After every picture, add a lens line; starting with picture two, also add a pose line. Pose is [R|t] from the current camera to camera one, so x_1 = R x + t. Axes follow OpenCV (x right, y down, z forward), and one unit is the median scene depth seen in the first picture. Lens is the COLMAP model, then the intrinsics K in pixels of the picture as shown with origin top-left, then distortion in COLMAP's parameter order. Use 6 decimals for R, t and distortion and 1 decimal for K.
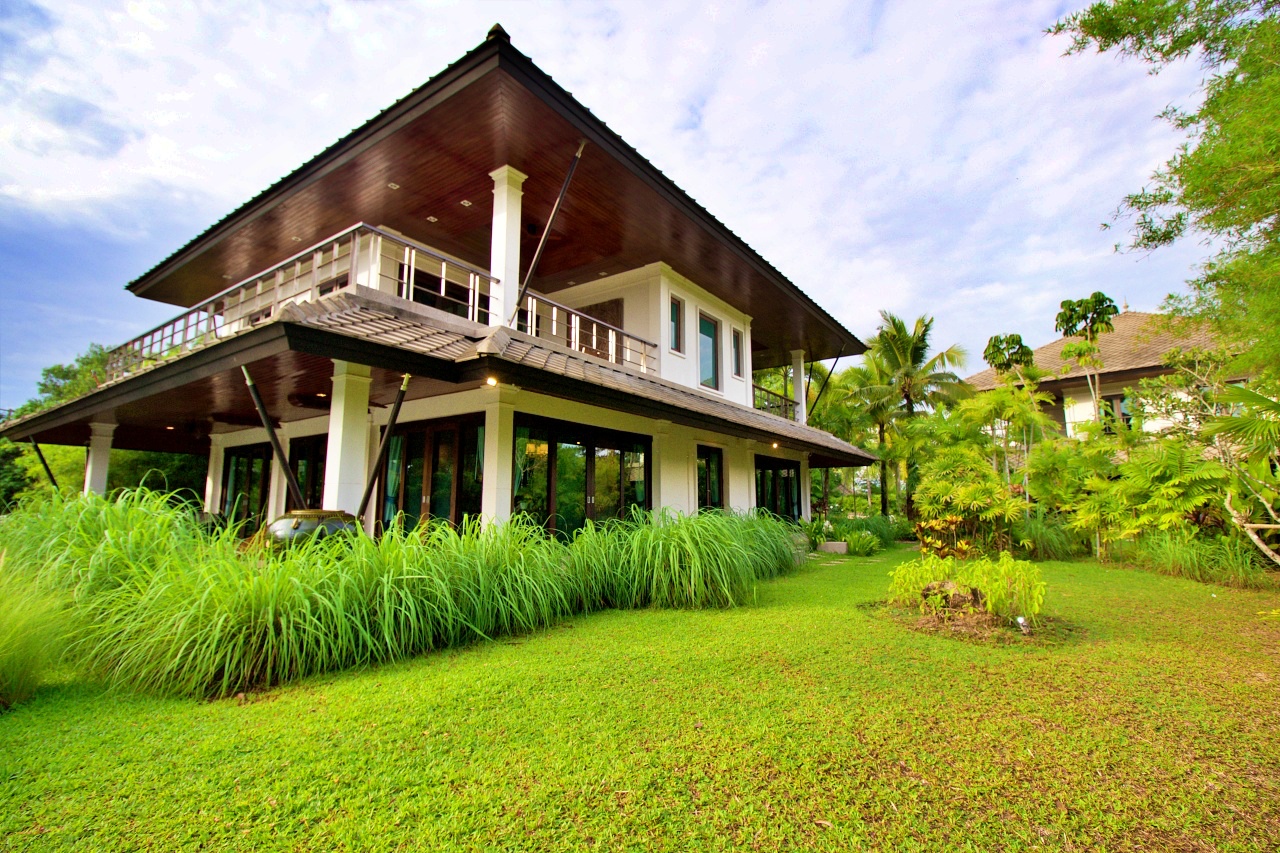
lens RADIAL K [[592.9, 0, 641.1], [0, 592.9, 419.0], [0, 0, 1]] dist [0.000730, -0.015268]
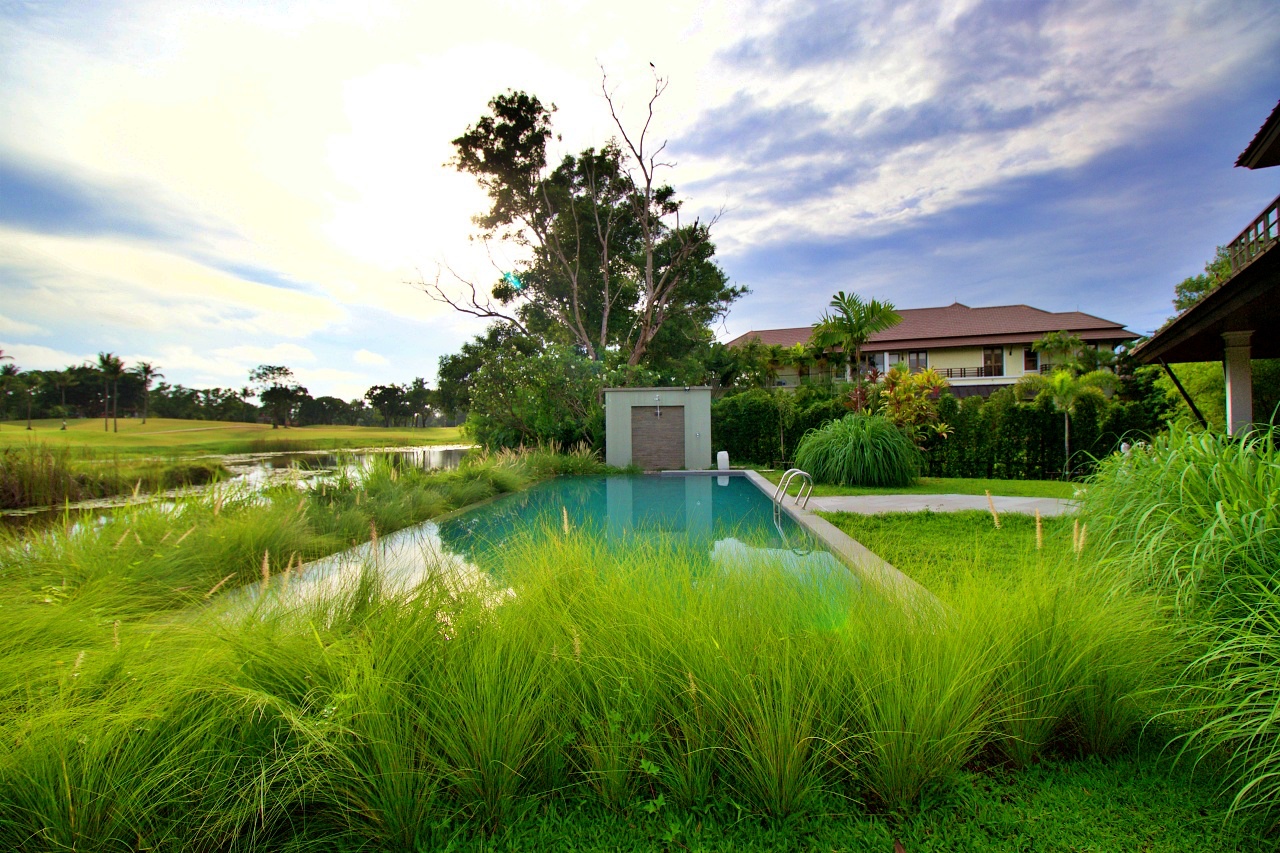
lens RADIAL K [[595.3, 0, 659.0], [0, 595.3, 425.7], [0, 0, 1]] dist [-0.000277, -0.015806]
pose [[0.029645, 0.000157, -0.999560, -0.123236], [0.162760, 0.986653, 0.004982, 0.001992], [0.986220, -0.162836, 0.029223, 0.167251]]
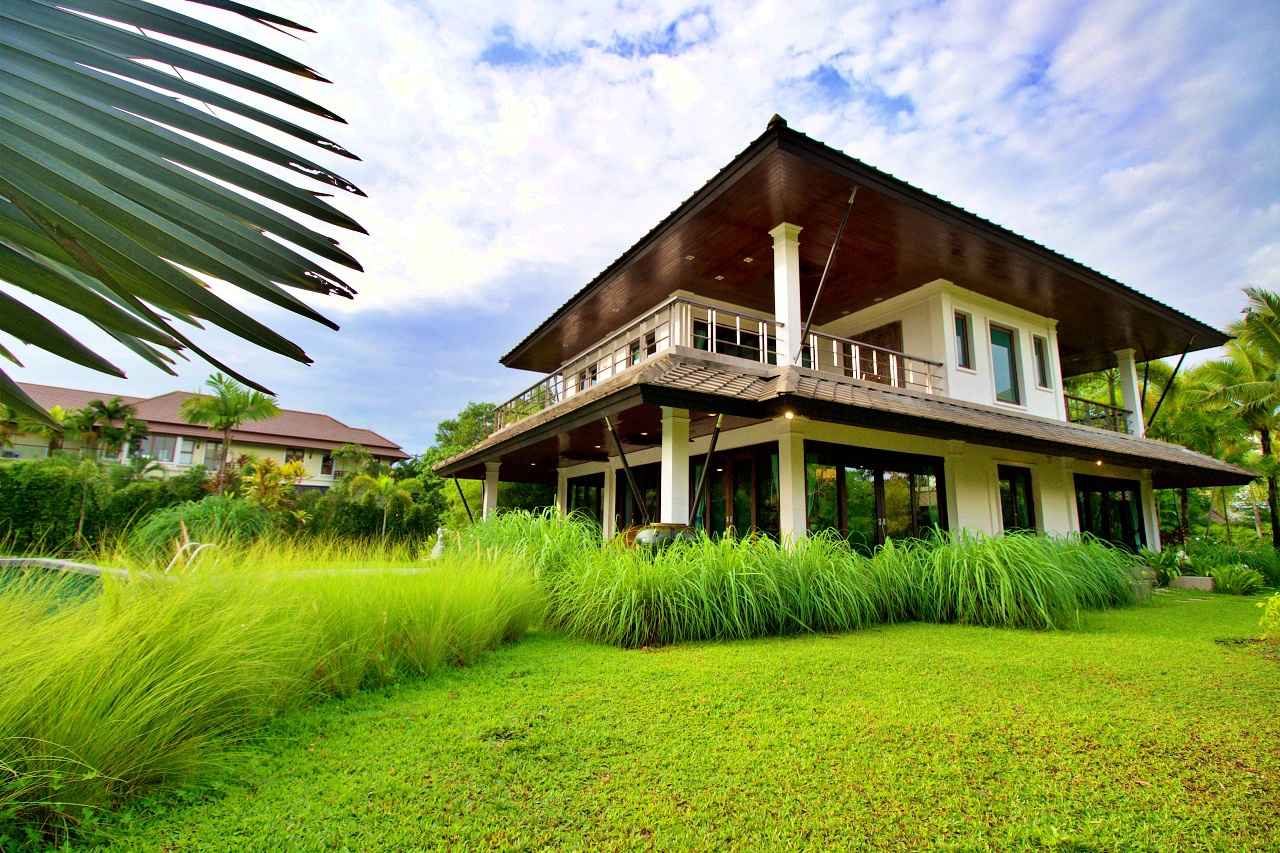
lens RADIAL K [[592.9, 0, 641.1], [0, 592.9, 419.0], [0, 0, 1]] dist [0.000730, -0.015268]
pose [[0.901461, -0.063614, -0.428160, -0.011548], [0.044529, 0.997523, -0.054455, -0.004215], [0.430564, 0.030024, 0.902061, -0.120188]]
